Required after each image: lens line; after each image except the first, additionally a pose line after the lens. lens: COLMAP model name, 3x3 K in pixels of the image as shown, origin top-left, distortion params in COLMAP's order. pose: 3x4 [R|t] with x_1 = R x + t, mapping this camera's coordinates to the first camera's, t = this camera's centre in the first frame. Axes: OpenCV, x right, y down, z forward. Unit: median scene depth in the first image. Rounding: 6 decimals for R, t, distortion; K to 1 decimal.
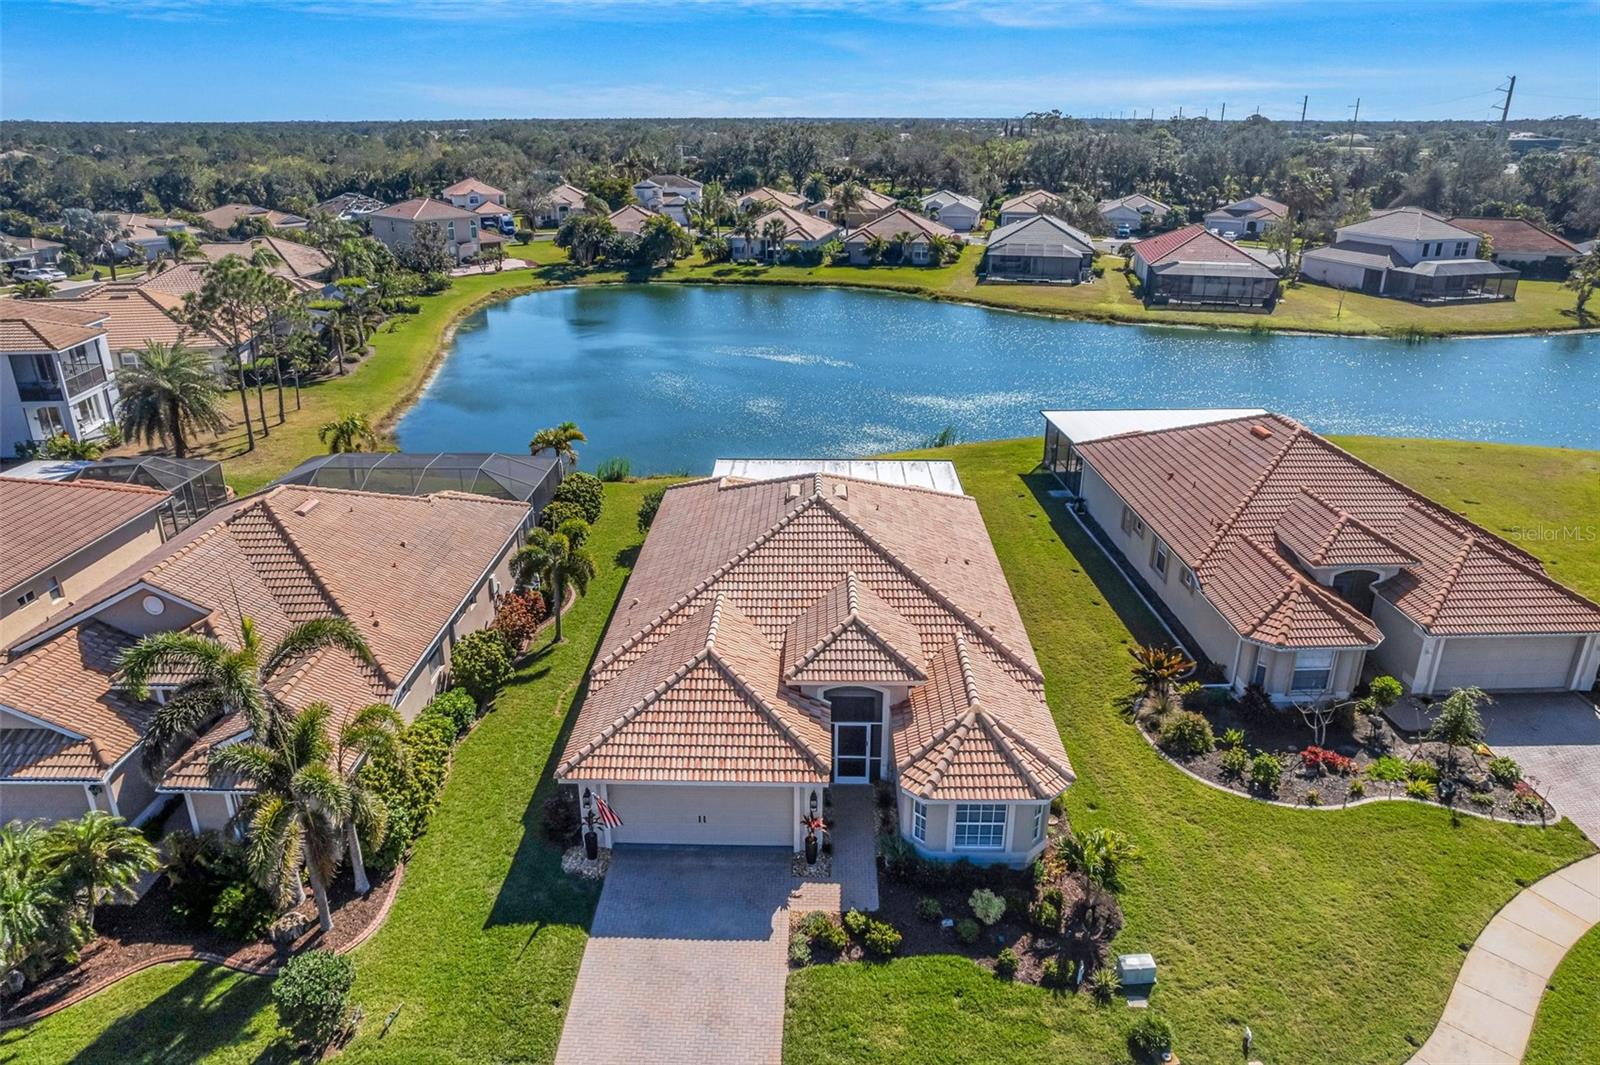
lens RADIAL K [[1066.7, 0, 800.0], [0, 1066.7, 532.5], [0, 0, 1]] dist [-0.079529, 0.074931]
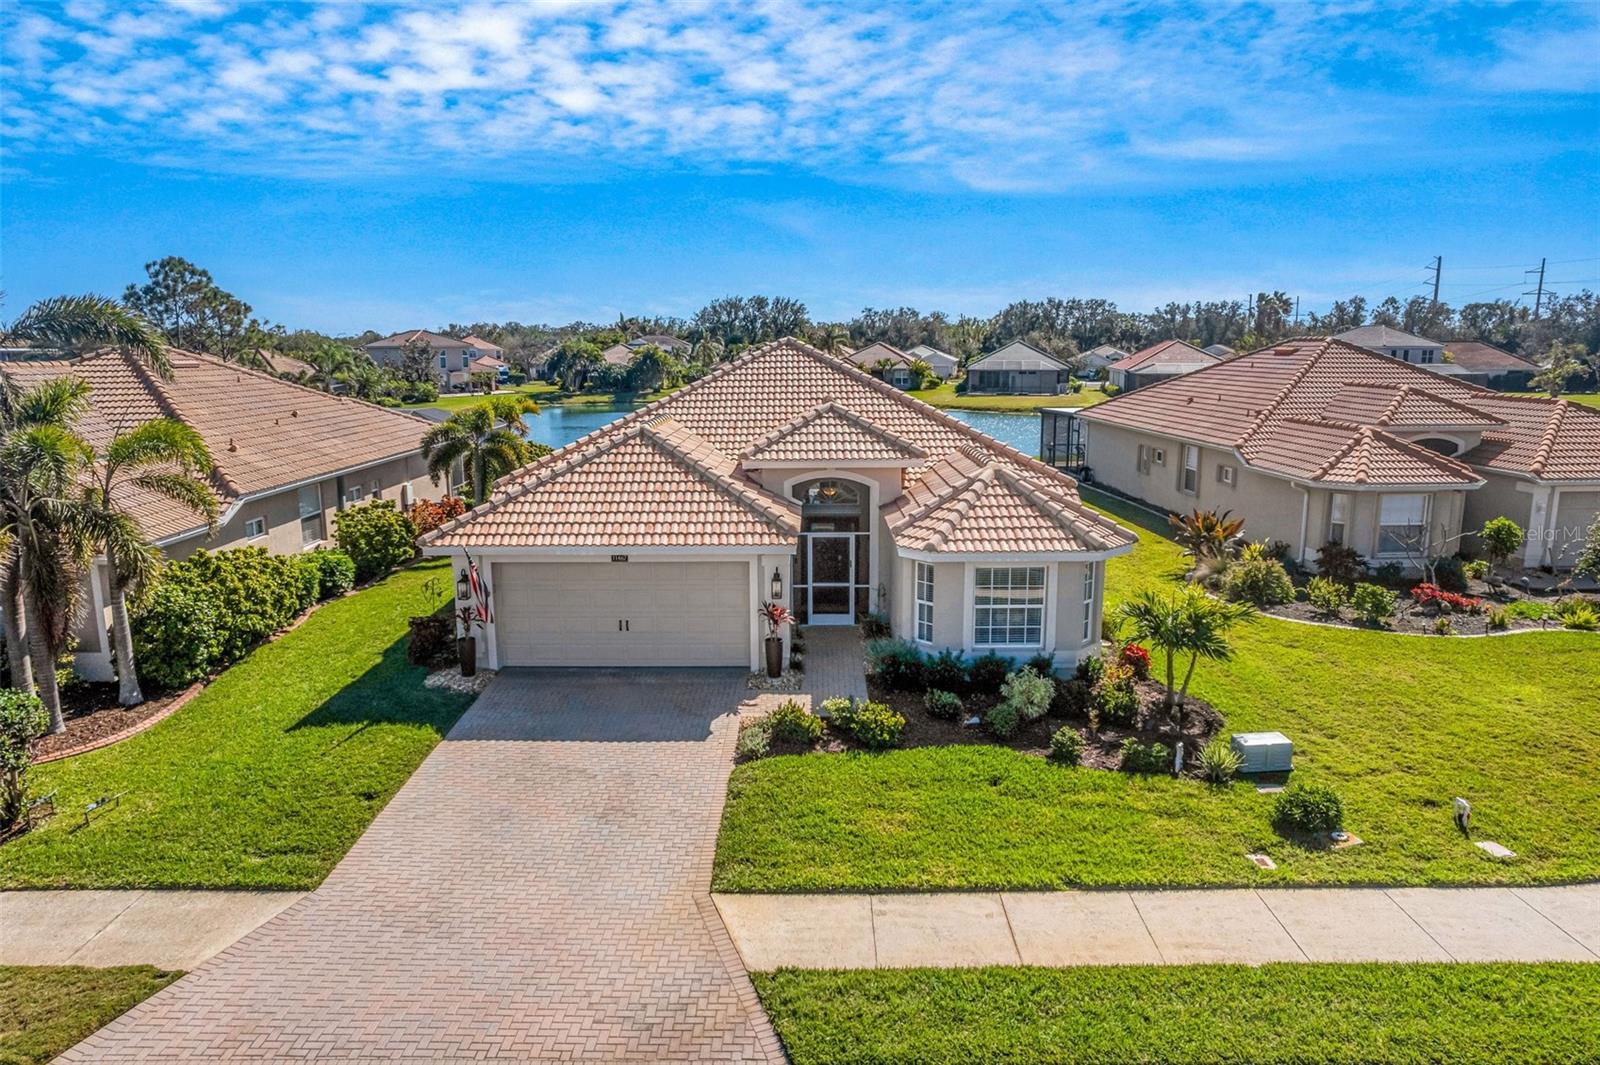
lens RADIAL K [[1022.1, 0, 800.0], [0, 1022.1, 532.5], [0, 0, 1]] dist [-0.074879, 0.071352]
pose [[0.999916, -0.007174, 0.010770, 0.019143], [0.009094, 0.981676, -0.190339, 0.312590], [-0.009208, 0.190421, 0.981659, 0.277625]]
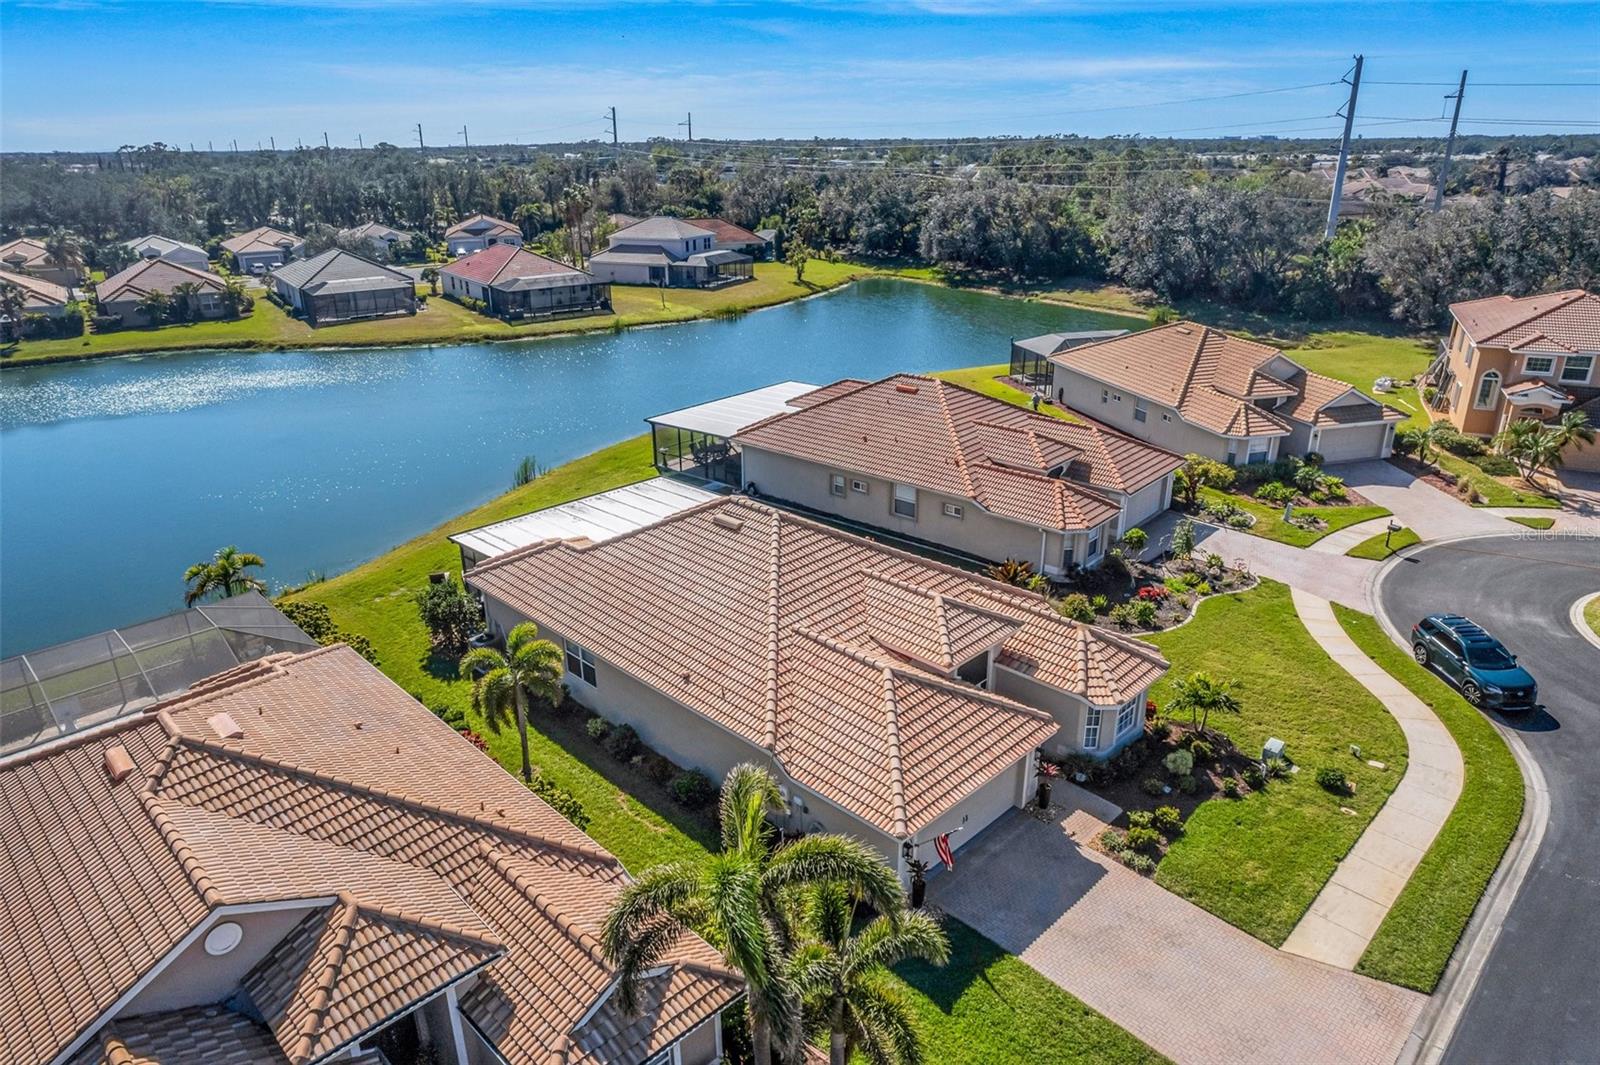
lens RADIAL K [[1022.1, 0, 800.0], [0, 1022.1, 532.5], [0, 0, 1]] dist [-0.074879, 0.071352]
pose [[0.692943, -0.266196, 0.670052, -0.720331], [0.272916, 0.957037, 0.097968, -0.123917], [-0.667343, 0.114981, 0.735821, 0.320422]]
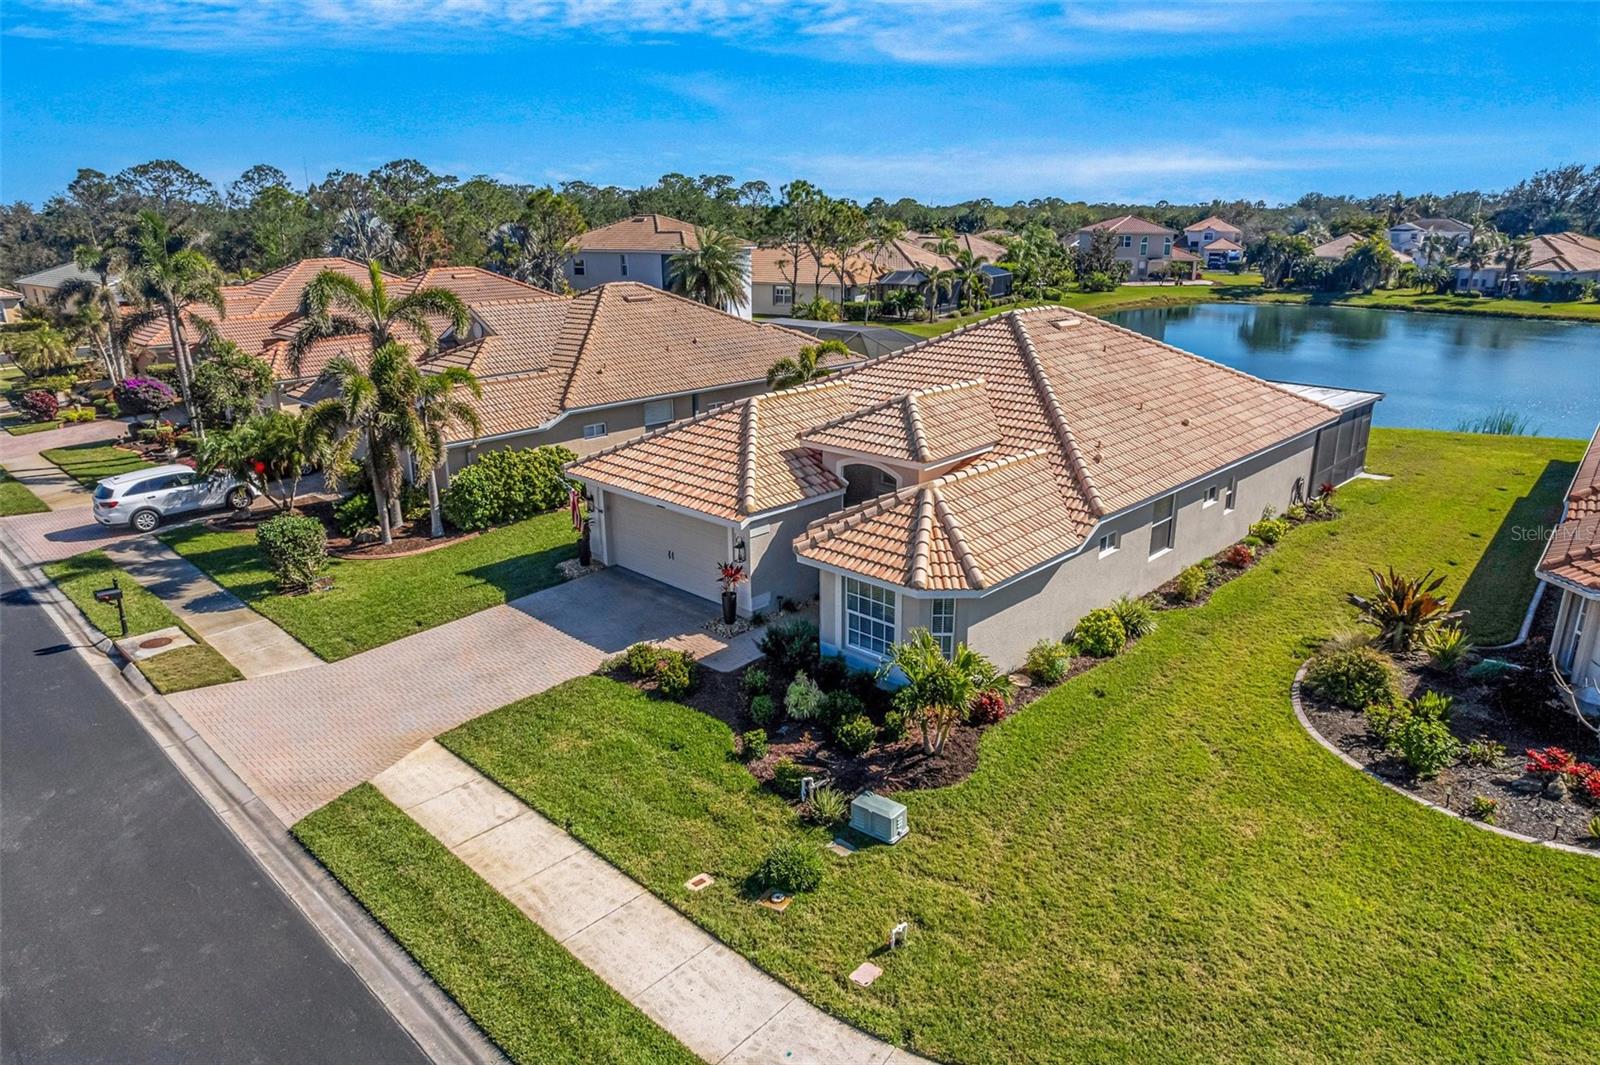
lens RADIAL K [[1022.1, 0, 800.0], [0, 1022.1, 532.5], [0, 0, 1]] dist [-0.074879, 0.071352]
pose [[0.733599, 0.201479, -0.649028, 0.528140], [-0.243650, 0.969526, 0.025574, 0.182606], [0.634403, 0.139375, 0.760334, 0.346804]]
